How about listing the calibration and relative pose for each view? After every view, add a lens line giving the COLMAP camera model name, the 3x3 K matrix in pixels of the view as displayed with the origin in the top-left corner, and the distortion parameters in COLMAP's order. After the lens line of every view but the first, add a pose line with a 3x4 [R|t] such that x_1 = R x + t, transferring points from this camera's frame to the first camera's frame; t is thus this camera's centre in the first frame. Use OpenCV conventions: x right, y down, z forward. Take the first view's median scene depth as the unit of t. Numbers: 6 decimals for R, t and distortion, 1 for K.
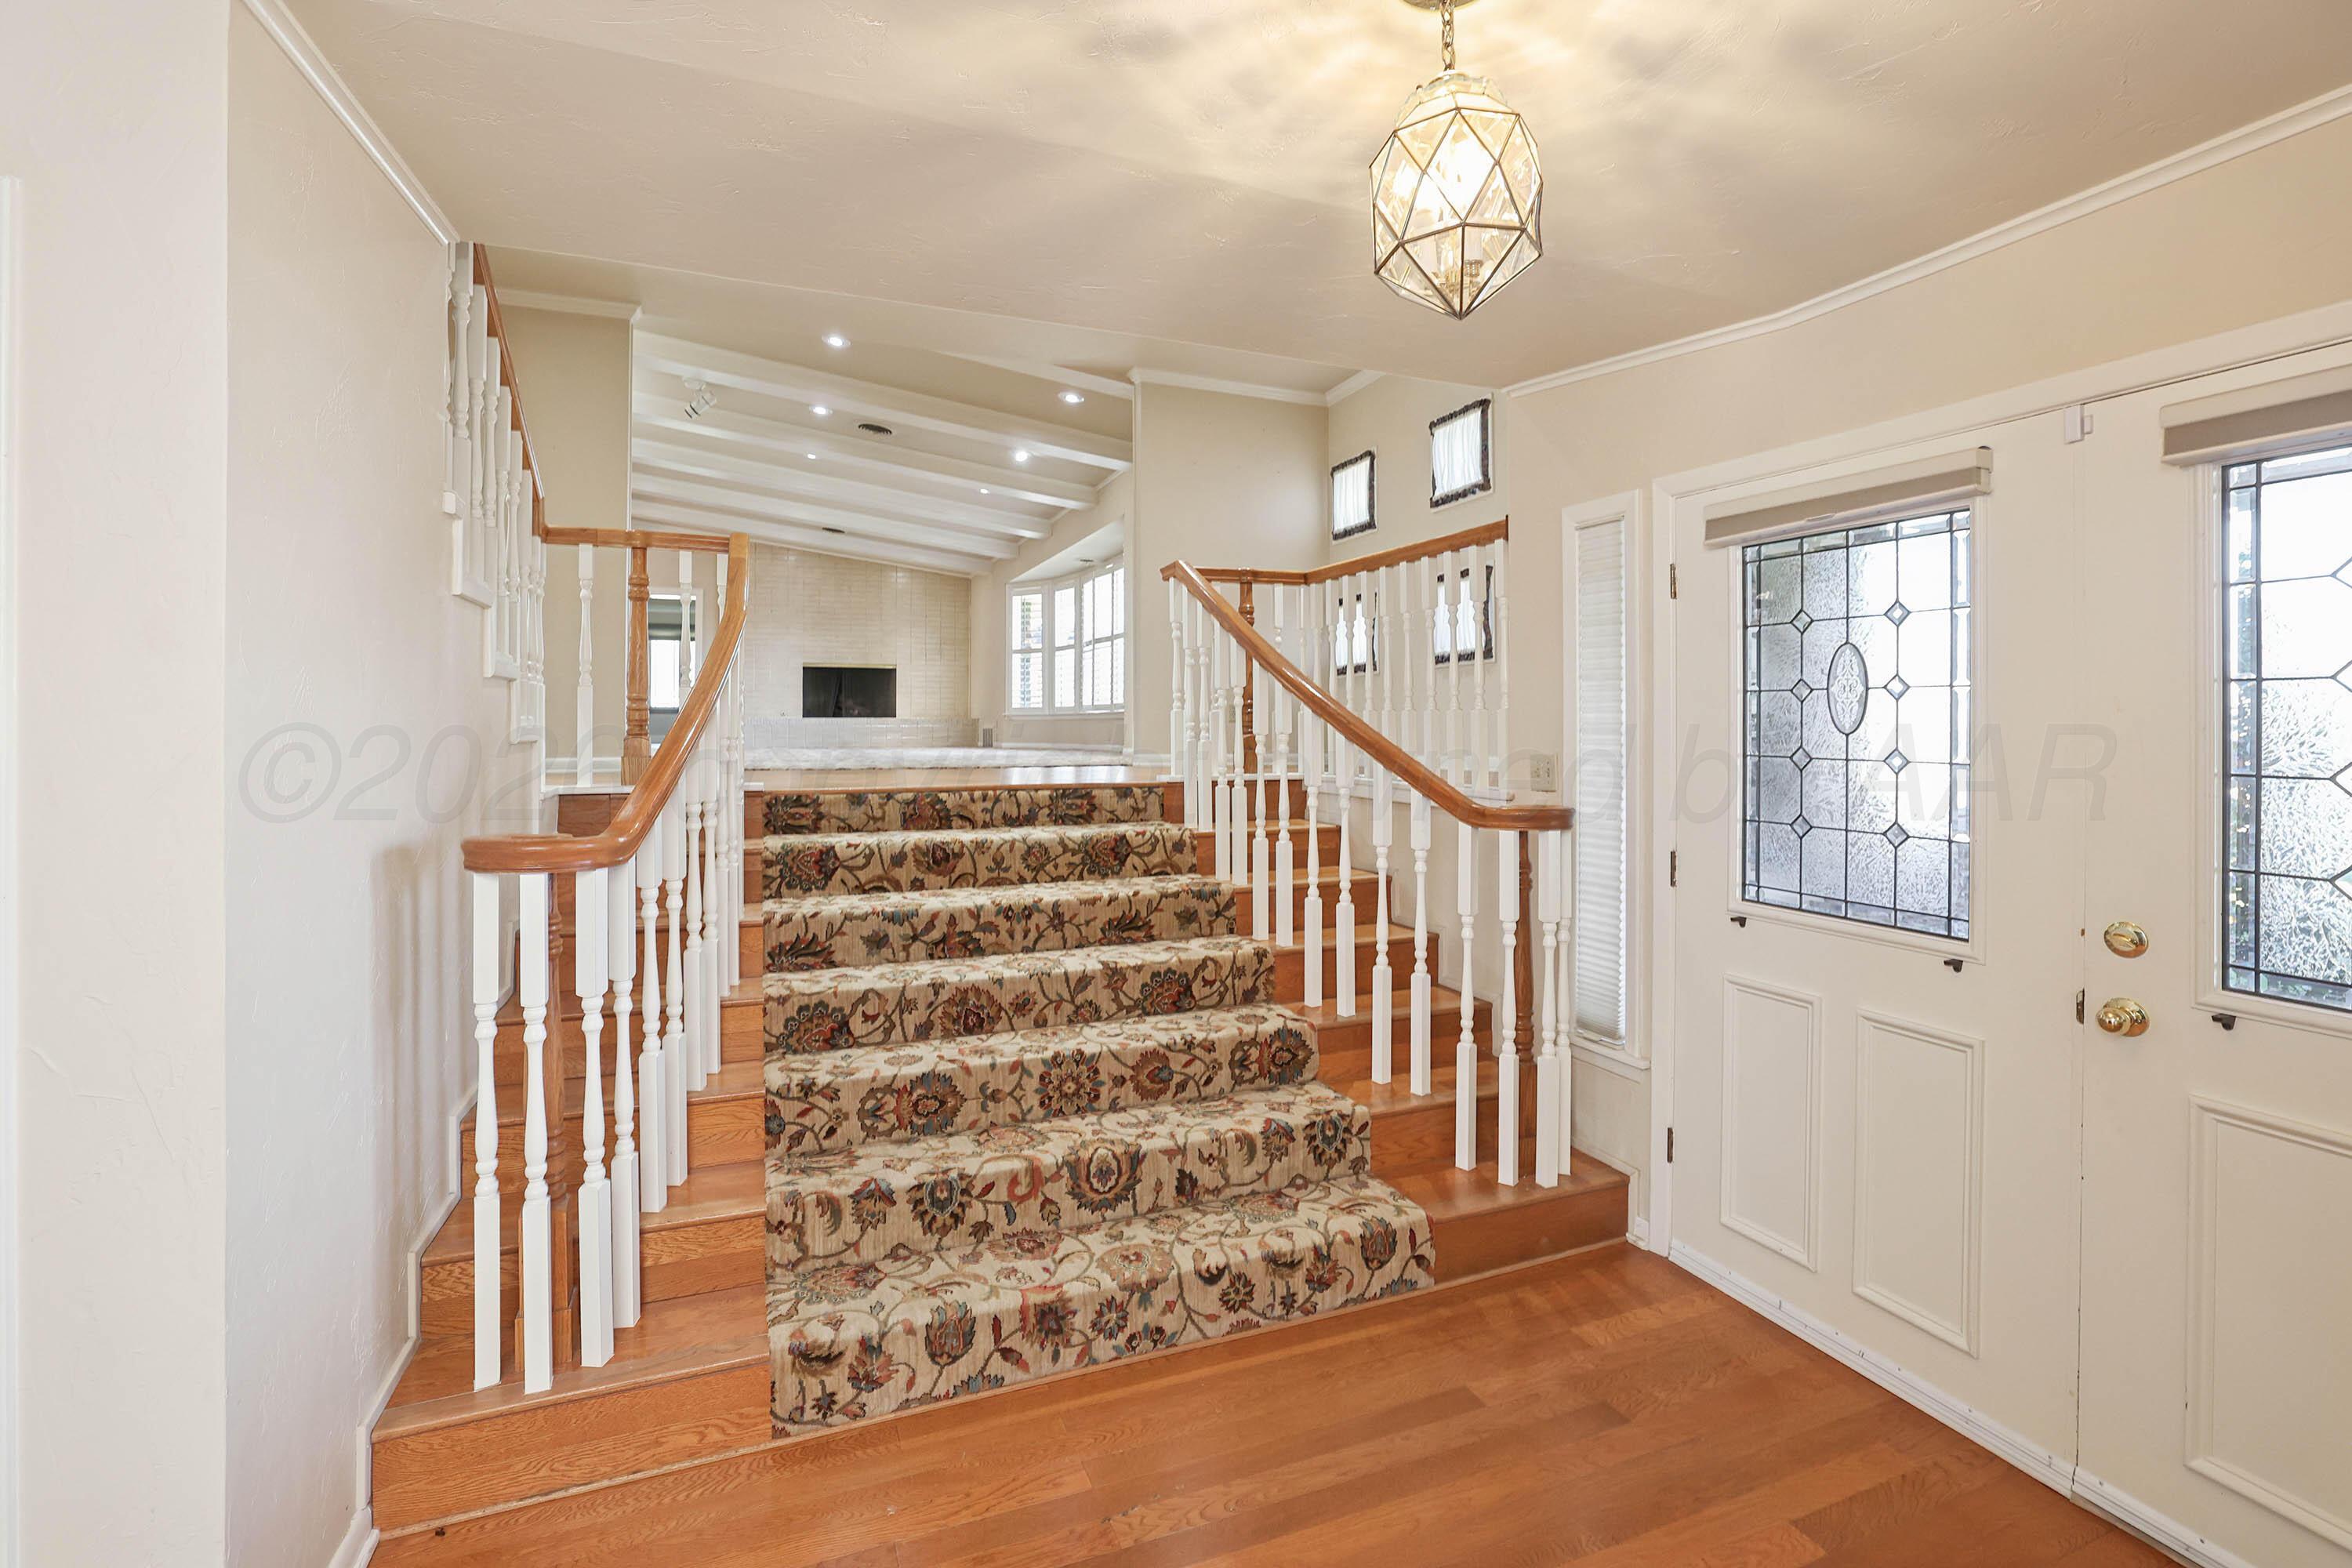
lens RADIAL K [[1049.6, 0, 1177.7], [0, 1049.6, 718.2], [0, 0, 1]] dist [-0.052107, 0.018122]
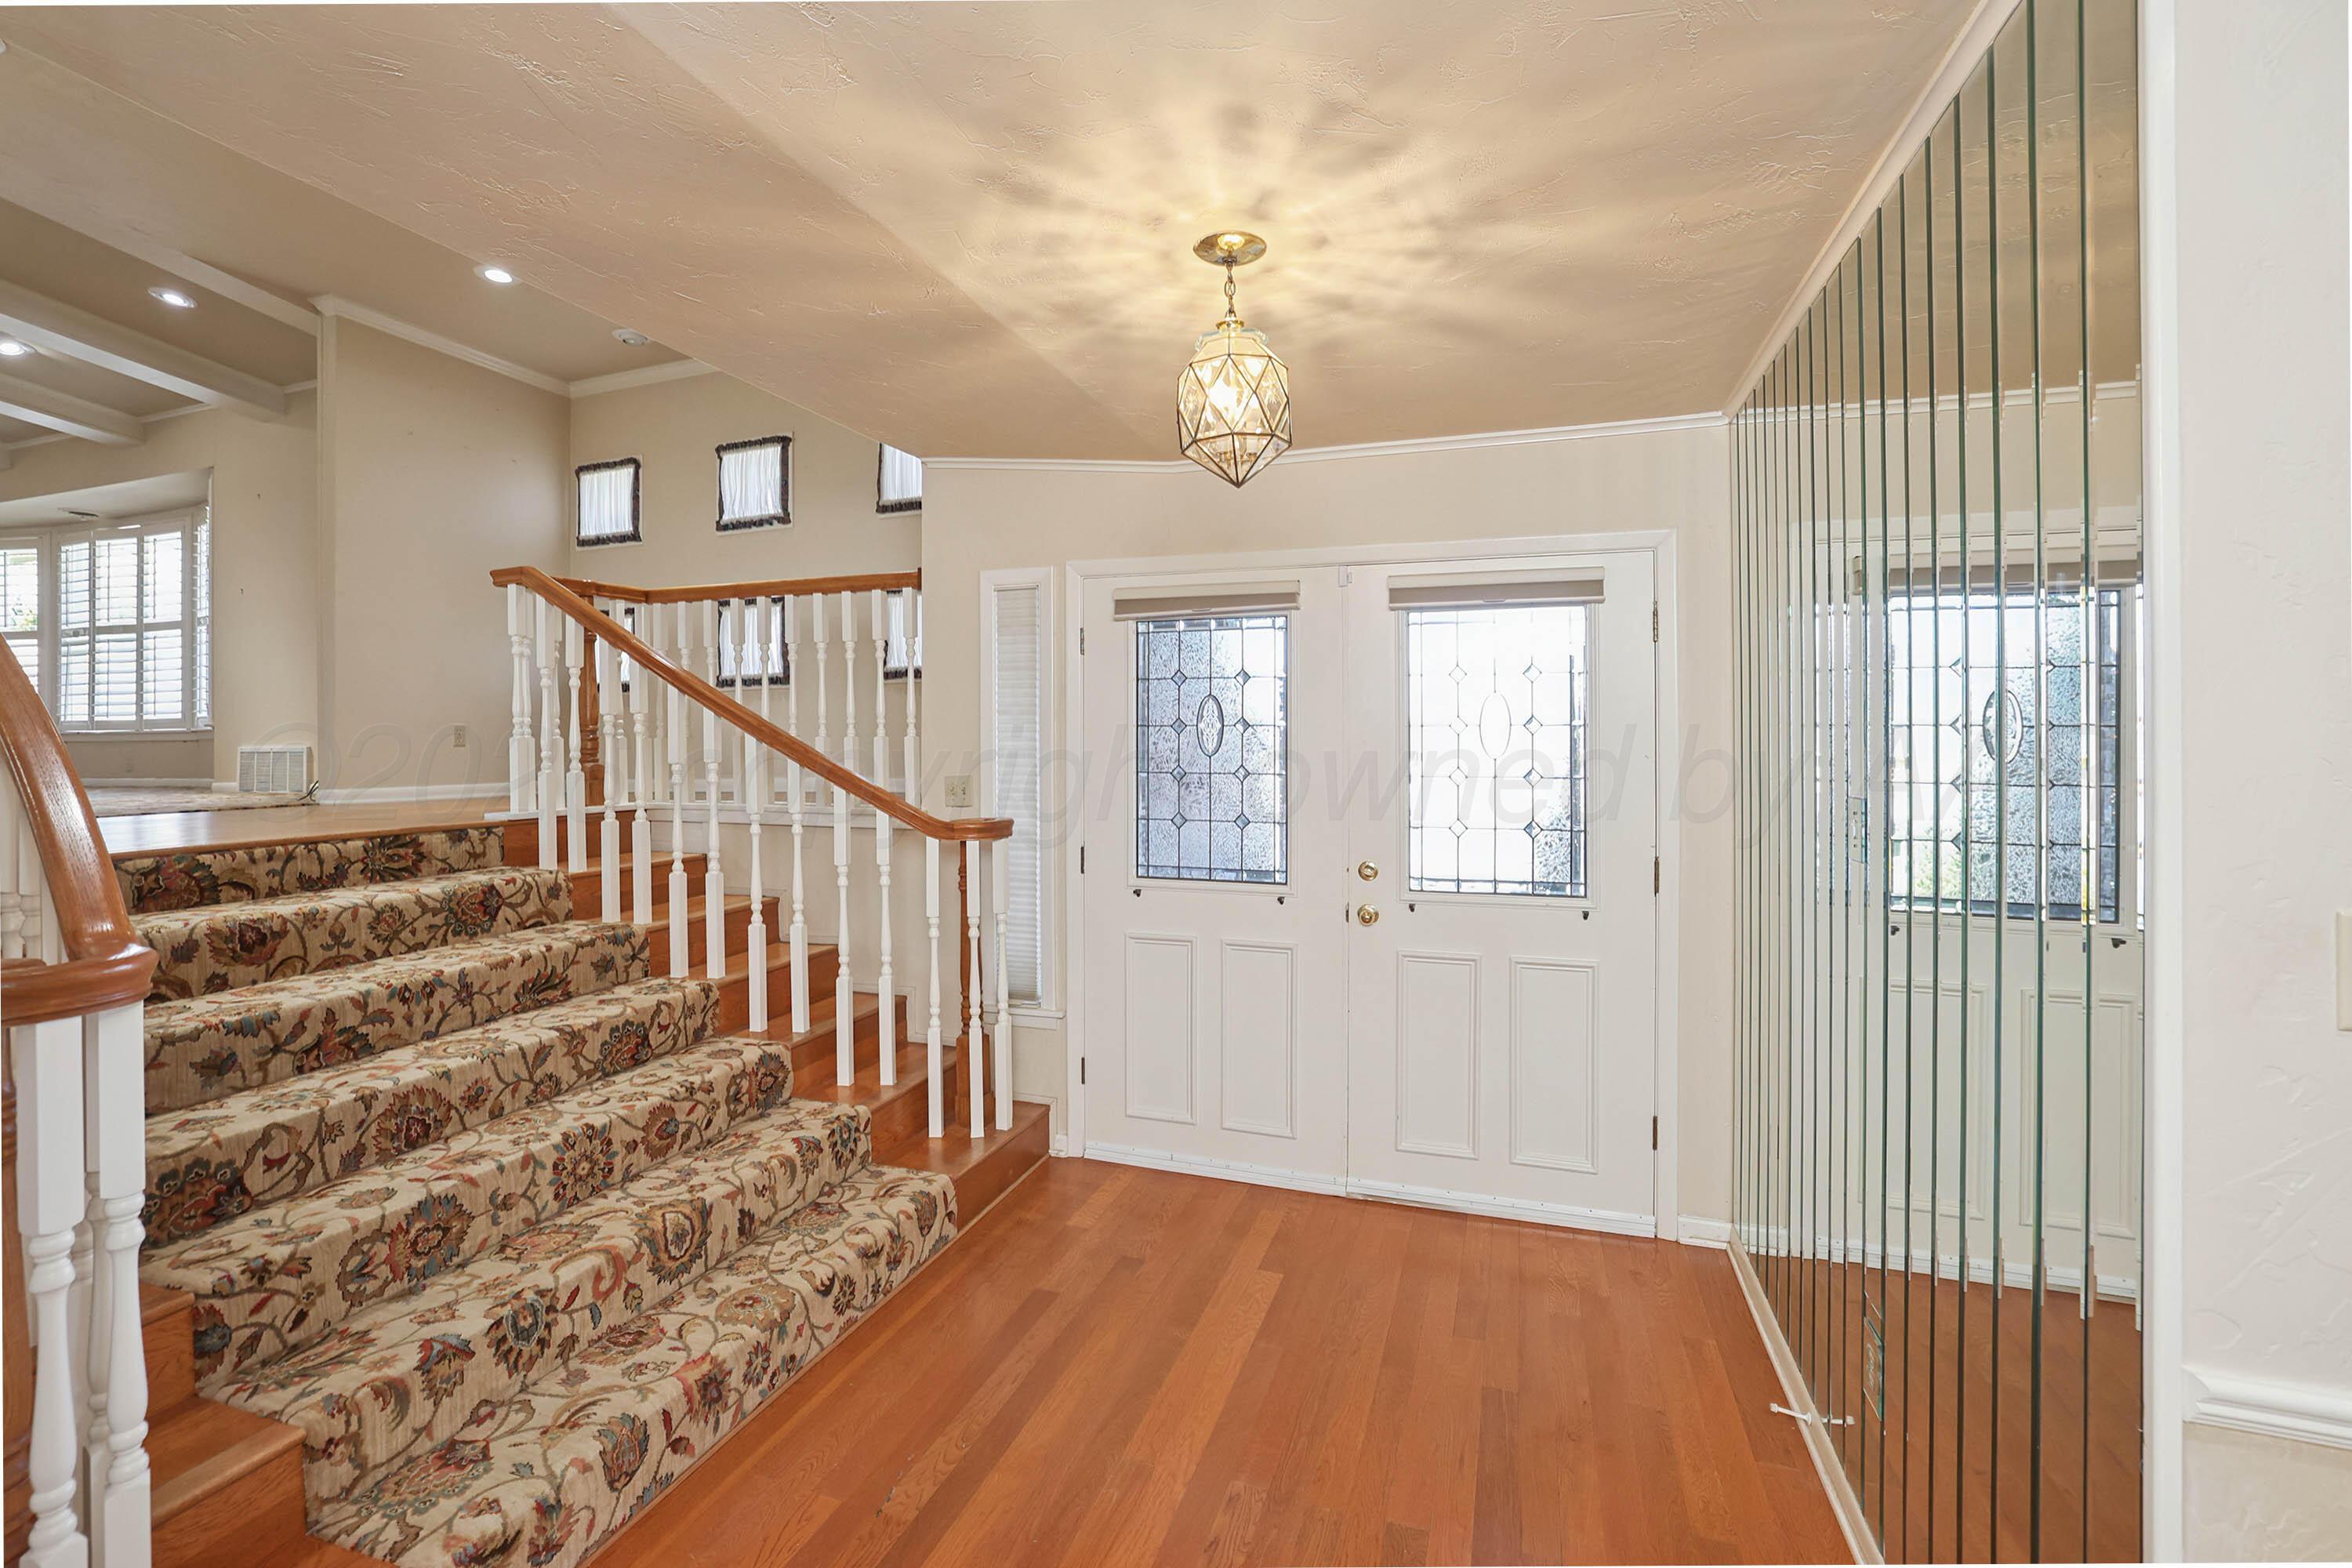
lens RADIAL K [[1050.3, 0, 1168.5], [0, 1050.3, 727.0], [0, 0, 1]] dist [-0.045699, 0.016514]
pose [[0.646808, 0.002439, 0.762649, -0.452654], [0.001369, 0.999990, -0.004360, -0.016765], [-0.762652, 0.003864, 0.646798, 0.053002]]
